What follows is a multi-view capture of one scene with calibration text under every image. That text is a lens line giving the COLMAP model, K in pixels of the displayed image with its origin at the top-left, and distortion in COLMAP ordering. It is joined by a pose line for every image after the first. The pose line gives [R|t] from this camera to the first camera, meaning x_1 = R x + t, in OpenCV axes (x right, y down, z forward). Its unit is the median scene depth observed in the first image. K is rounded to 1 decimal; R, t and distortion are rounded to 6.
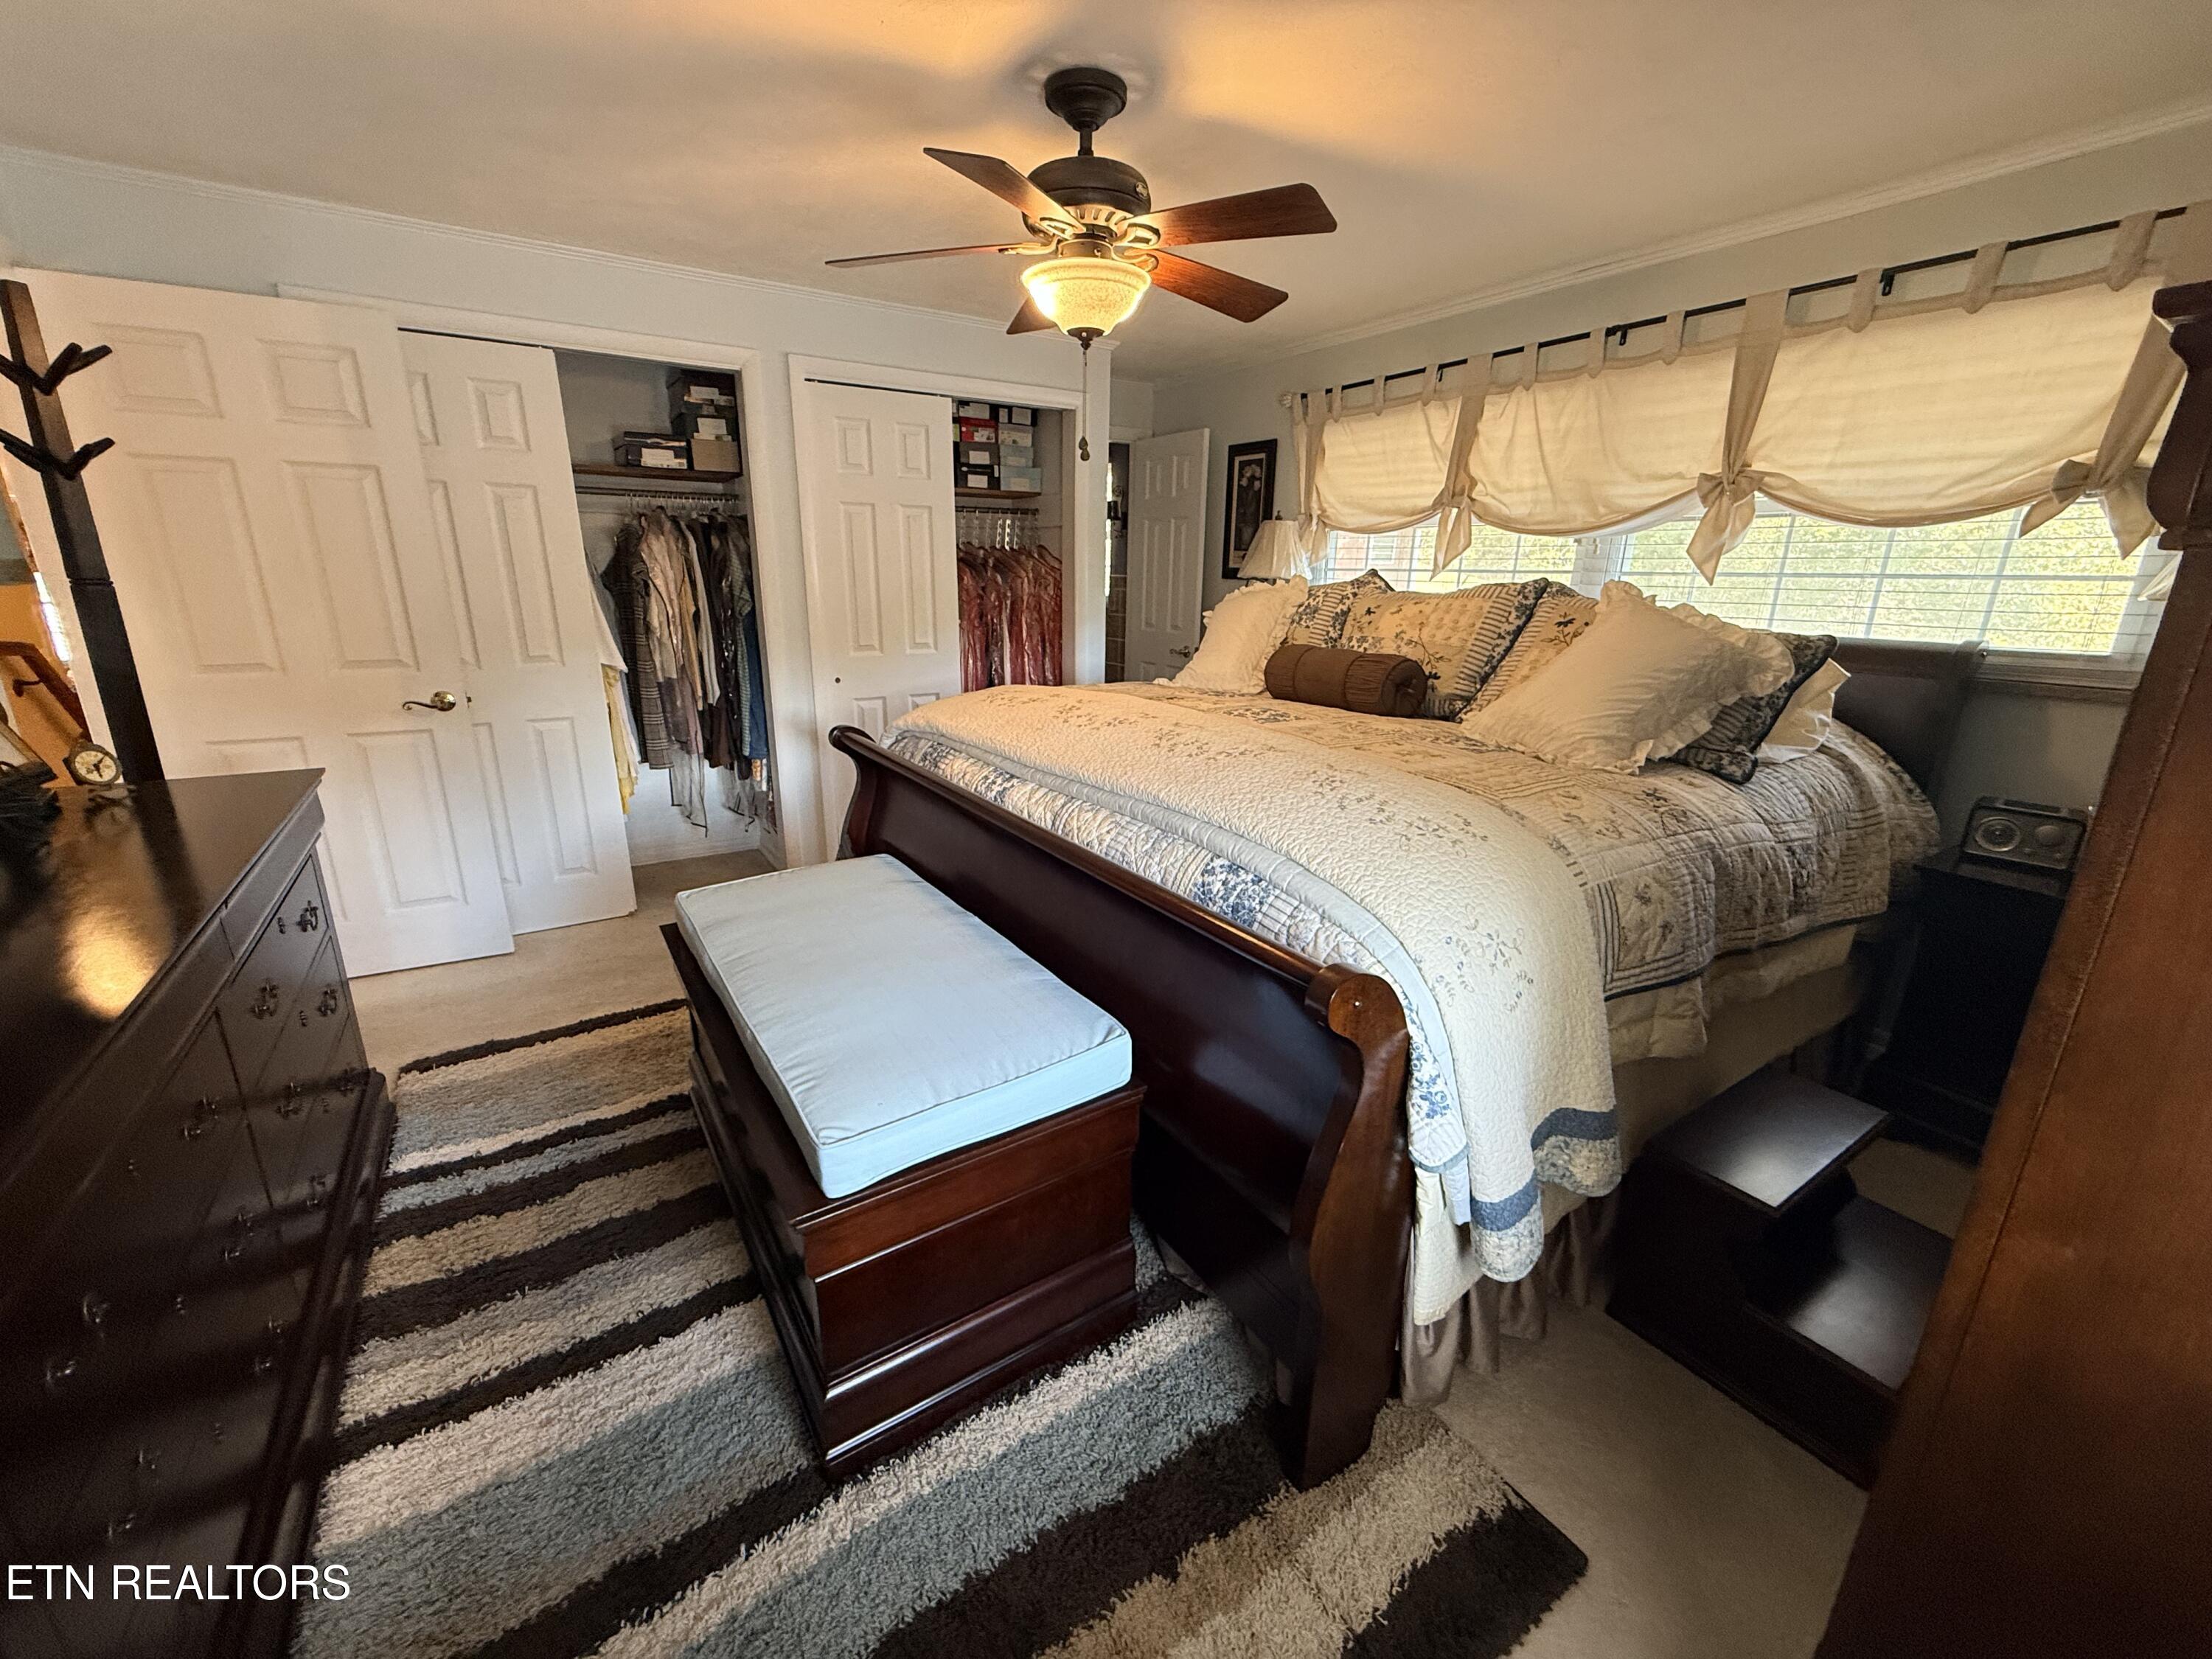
lens RADIAL K [[888.3, 0, 1104.9], [0, 888.3, 823.5], [0, 0, 1]] dist [-0.001122, -0.000342]
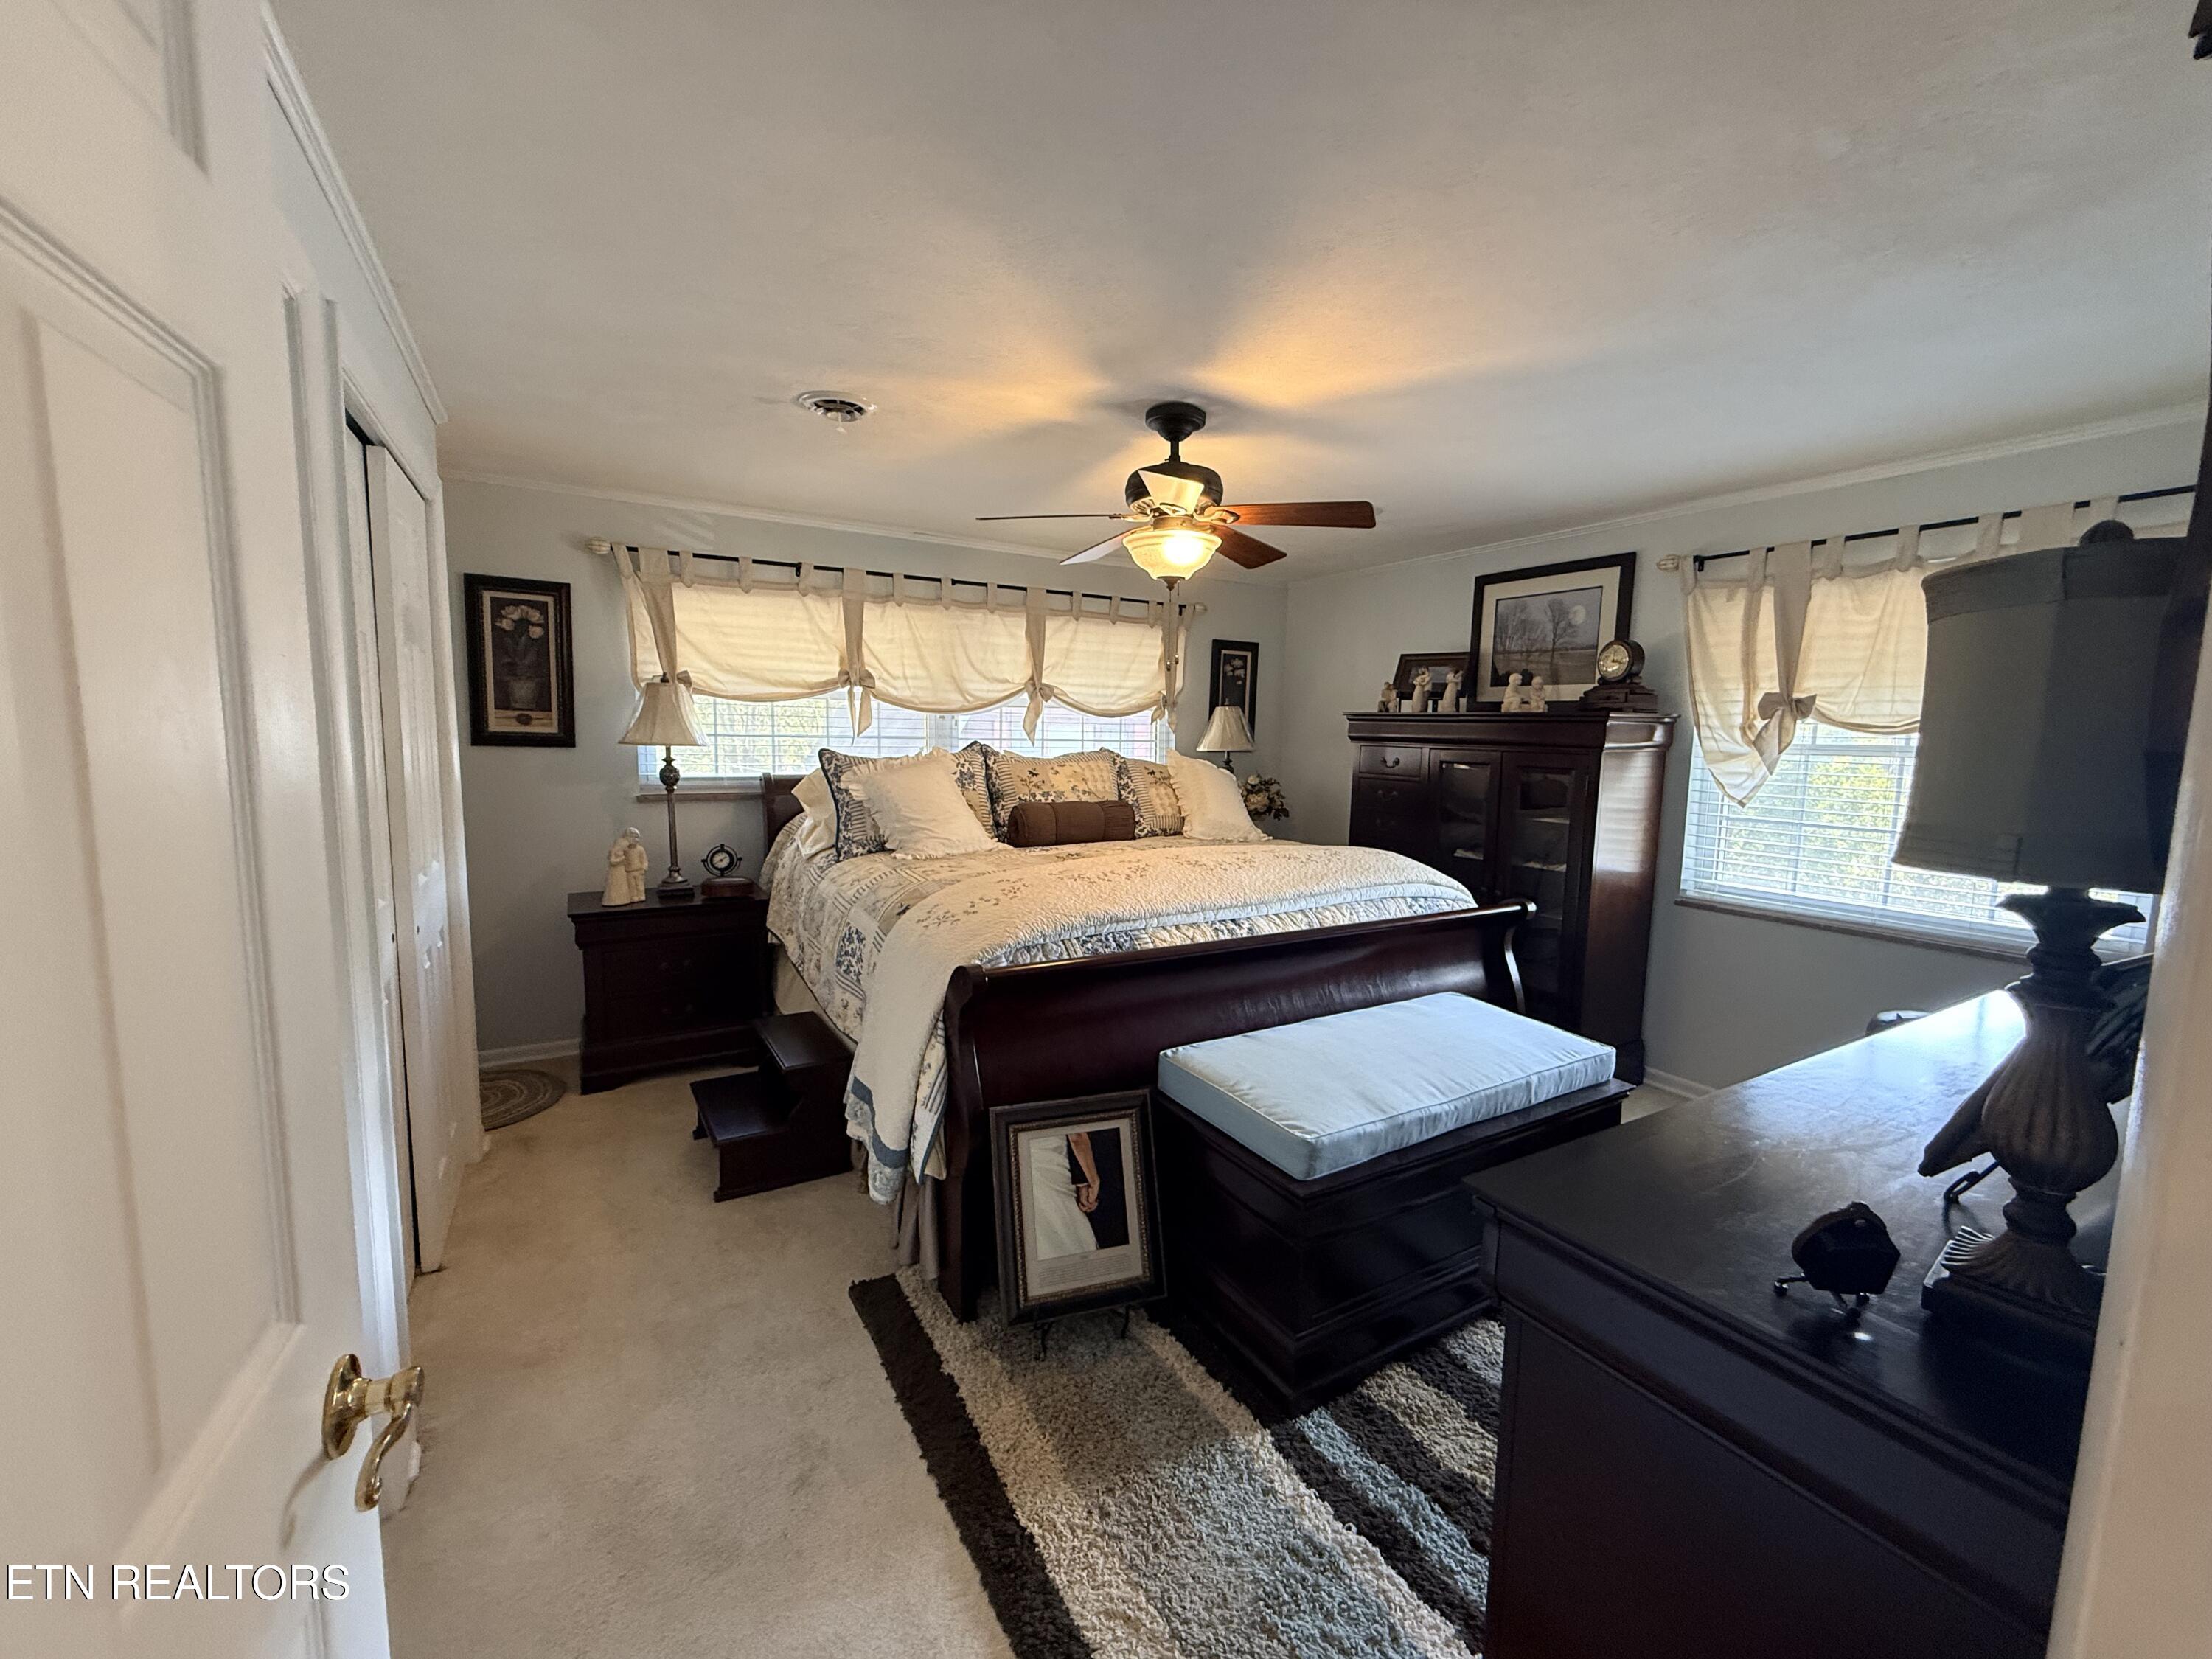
lens RADIAL K [[888.3, 0, 1110.6], [0, 888.3, 831.3], [0, 0, 1]] dist [-0.001122, -0.000342]
pose [[0.036604, -0.113625, 0.992849, -0.836521], [0.263765, 0.959382, 0.100071, -0.202276], [-0.963892, 0.258216, 0.065087, 0.659294]]
